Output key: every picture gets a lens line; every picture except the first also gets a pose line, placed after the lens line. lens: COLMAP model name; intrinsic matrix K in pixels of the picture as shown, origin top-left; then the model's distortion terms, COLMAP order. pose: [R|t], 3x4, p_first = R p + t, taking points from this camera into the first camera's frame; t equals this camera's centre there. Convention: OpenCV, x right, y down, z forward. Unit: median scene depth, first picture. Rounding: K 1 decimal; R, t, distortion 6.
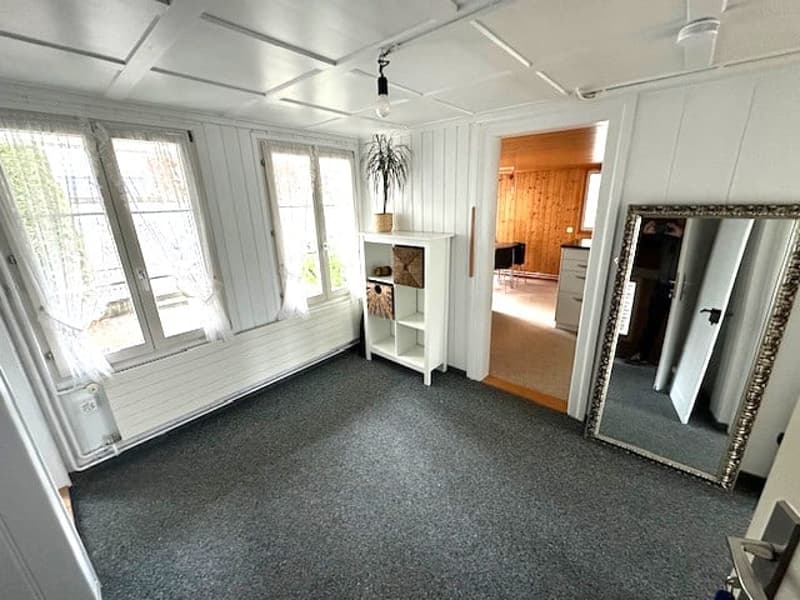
lens RADIAL K [[321.0, 0, 404.0], [0, 321.0, 302.5], [0, 0, 1]] dist [0.000040, -0.000284]
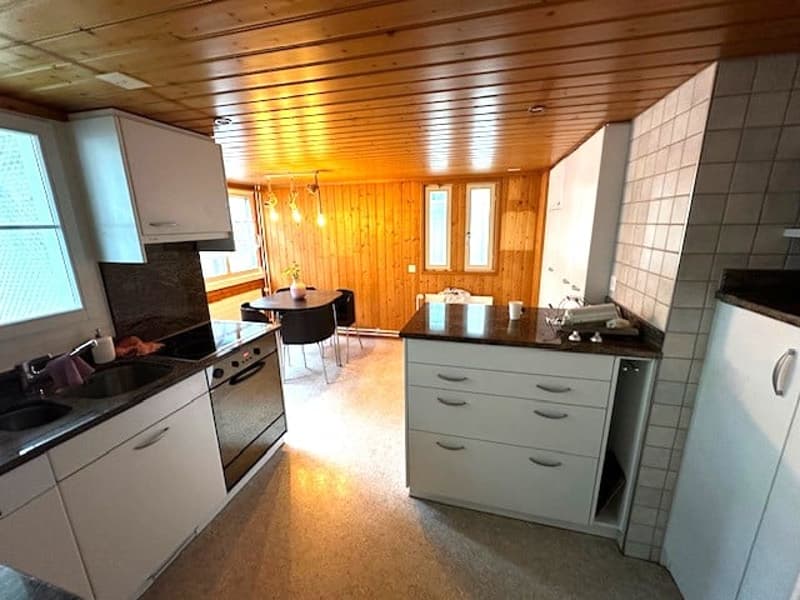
lens RADIAL K [[321.0, 0, 402.0], [0, 321.0, 298.1], [0, 0, 1]] dist [0.000040, -0.000284]
pose [[0.905384, -0.086506, 0.415689, 0.188769], [0.116289, 0.992111, -0.046821, -0.125501], [-0.408359, 0.090731, 0.908301, 0.358142]]
